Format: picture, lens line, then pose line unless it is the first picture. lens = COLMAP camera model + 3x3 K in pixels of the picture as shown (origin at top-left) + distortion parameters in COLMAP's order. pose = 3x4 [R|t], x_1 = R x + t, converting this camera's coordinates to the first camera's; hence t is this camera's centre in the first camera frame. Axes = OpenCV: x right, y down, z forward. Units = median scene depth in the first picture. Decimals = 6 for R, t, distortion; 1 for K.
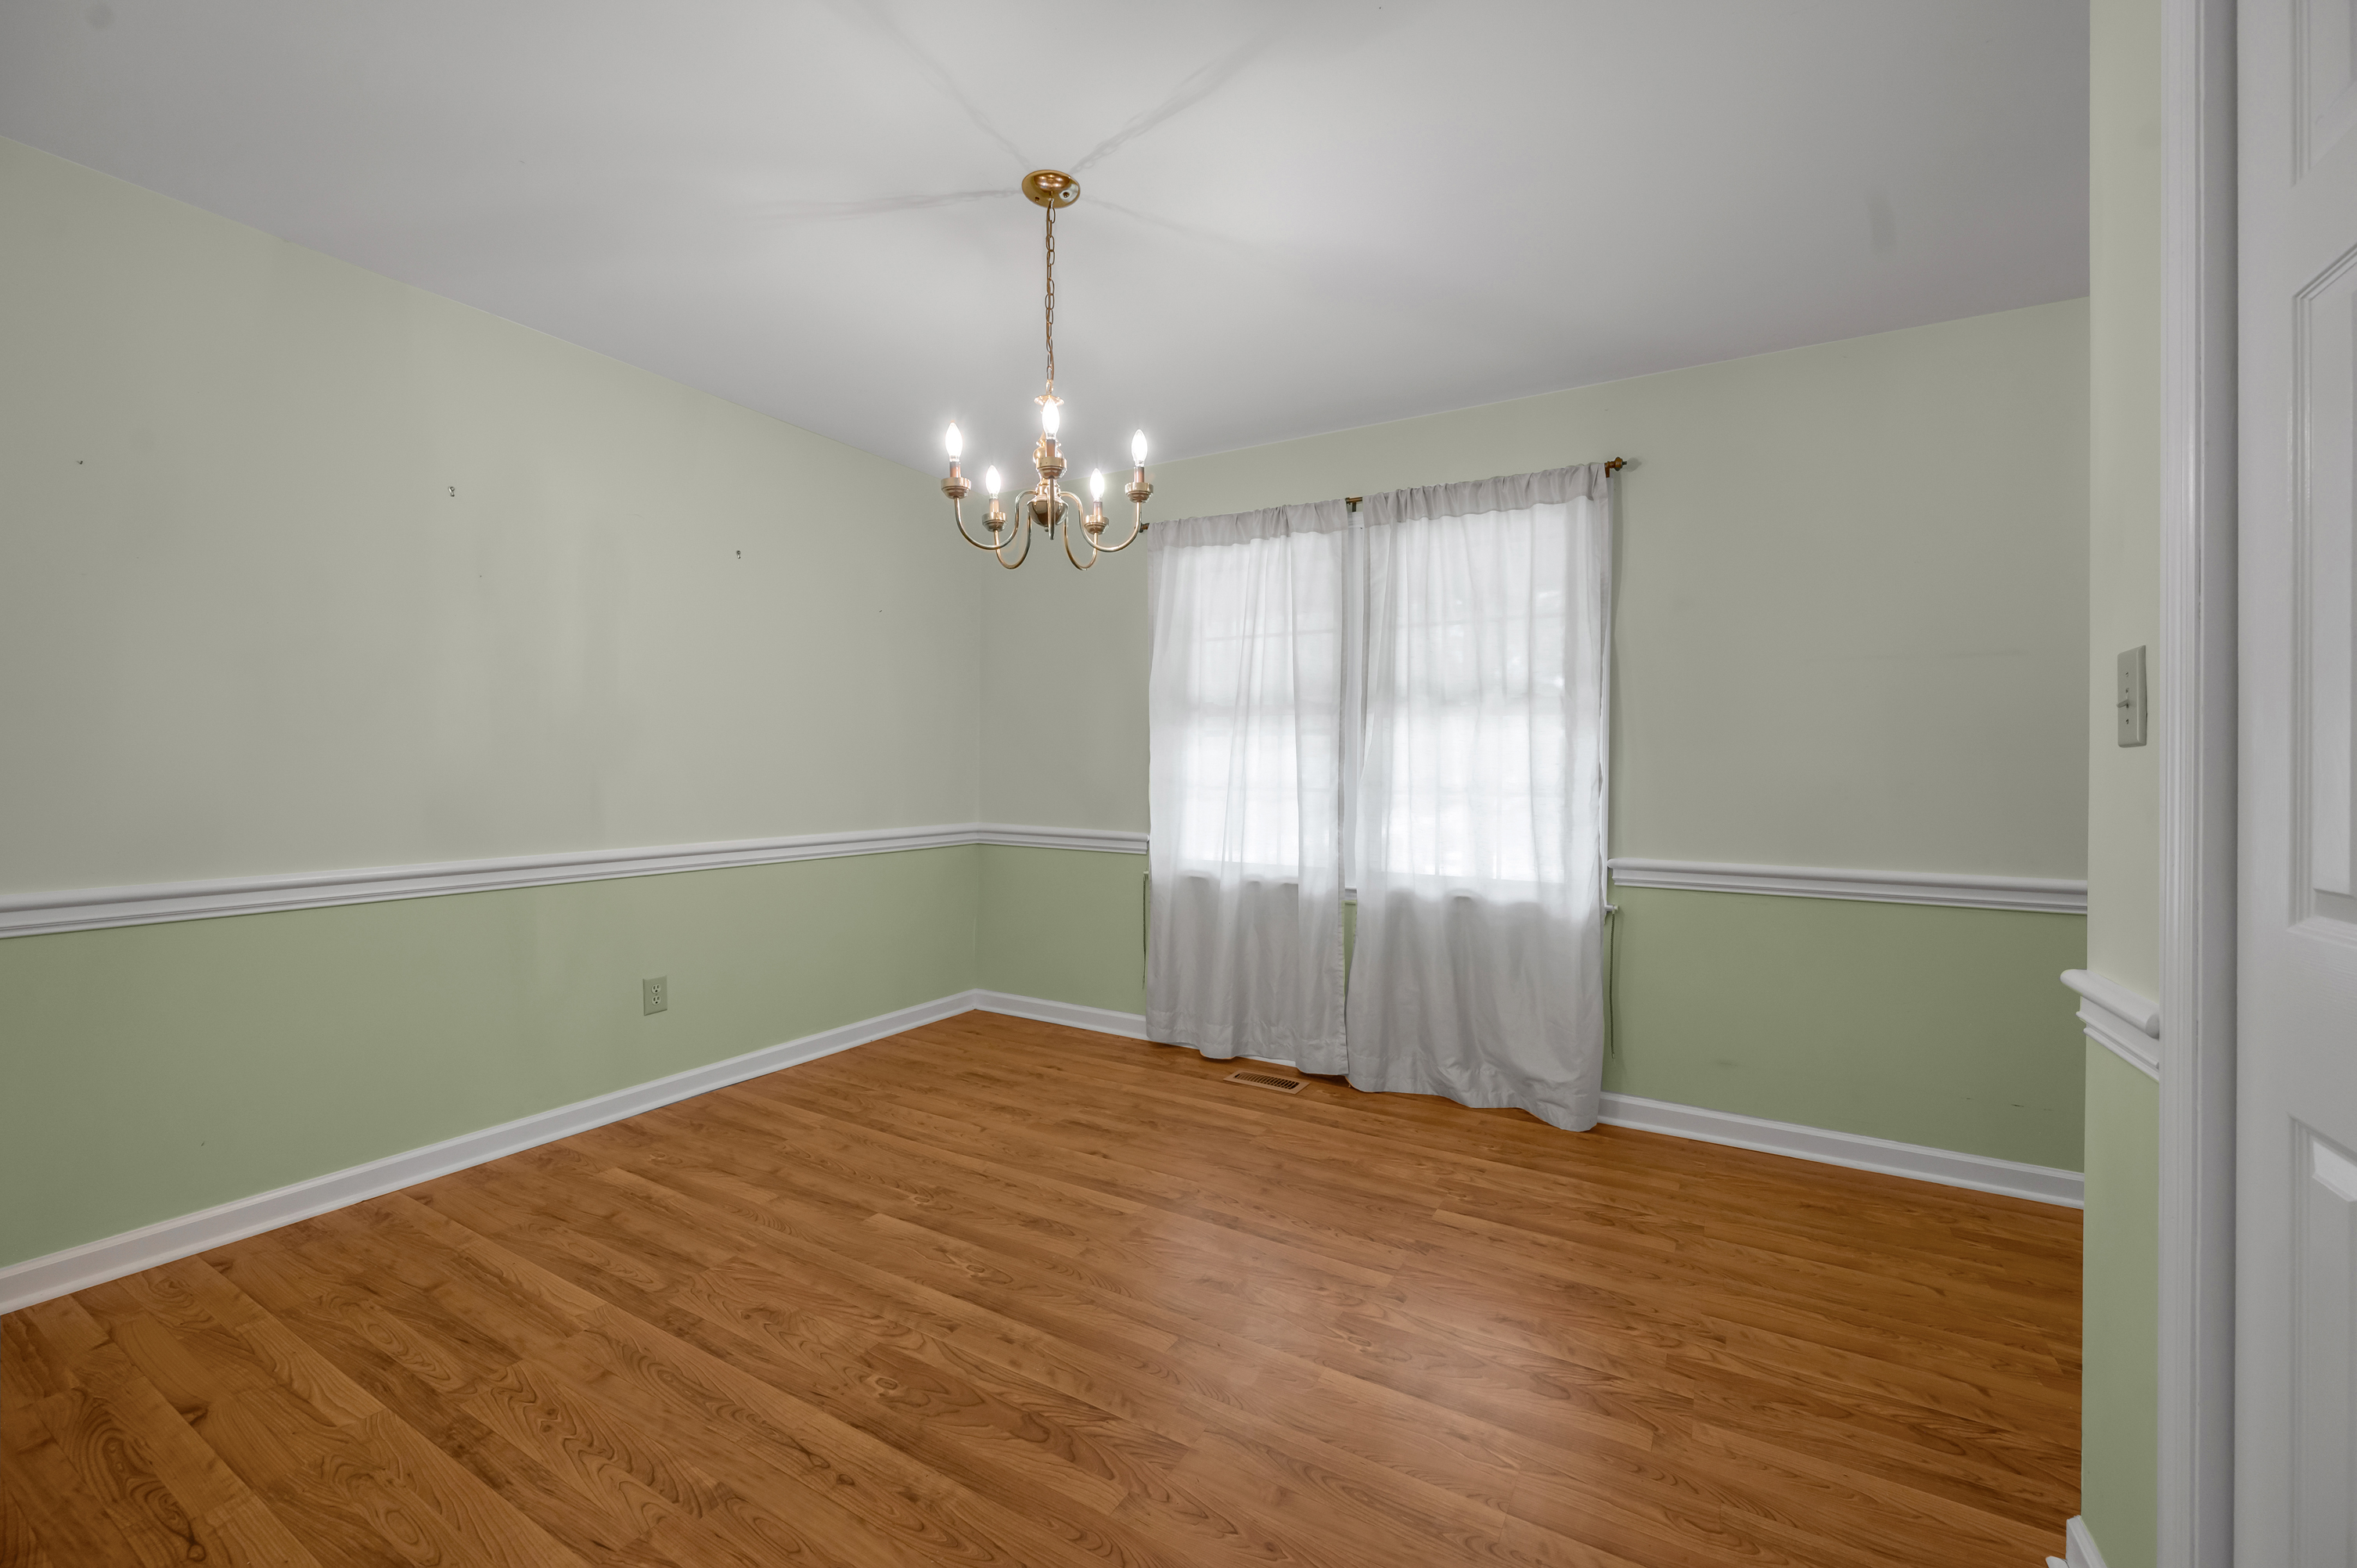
lens RADIAL K [[961.4, 0, 1190.4], [0, 961.4, 773.4], [0, 0, 1]] dist [-0.001060, 0.000254]
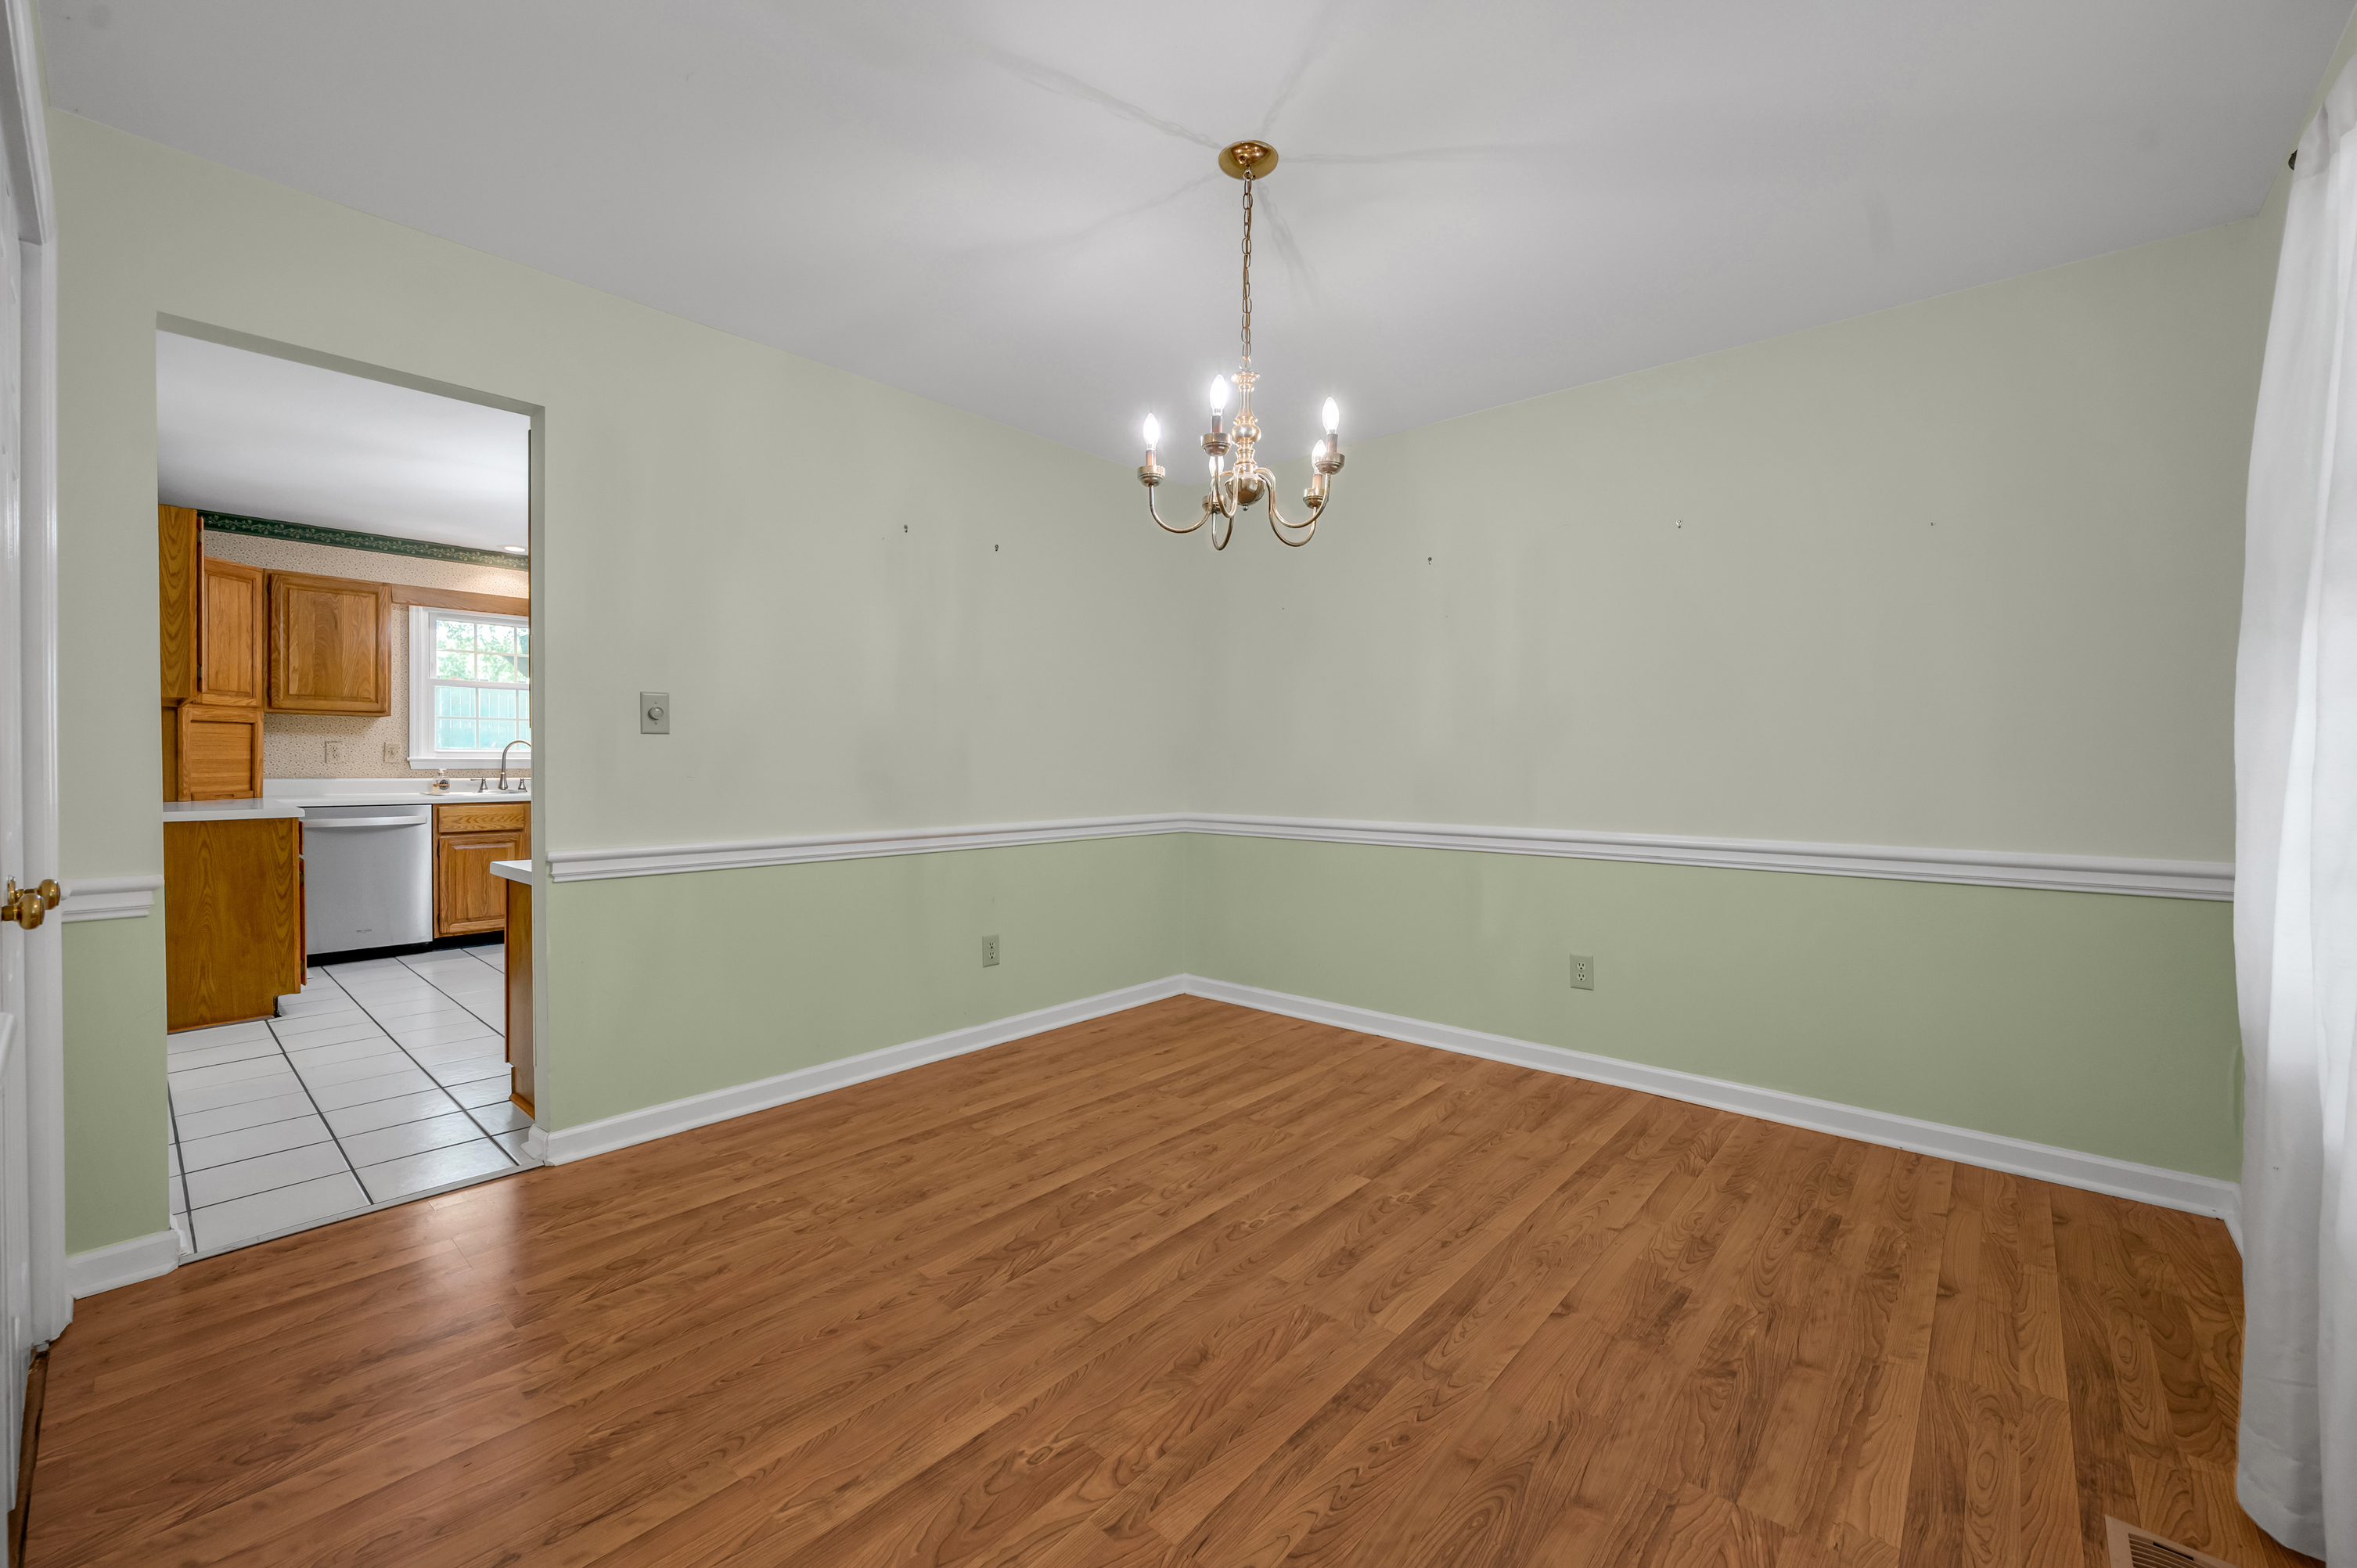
lens RADIAL K [[961.4, 0, 1161.9], [0, 961.4, 779.3], [0, 0, 1]] dist [-0.001060, 0.000254]
pose [[-0.224118, 0.012156, -0.974486, 0.685126], [-0.009346, 0.999849, 0.014622, 0.009485], [0.974517, 0.012385, -0.223971, 0.937196]]
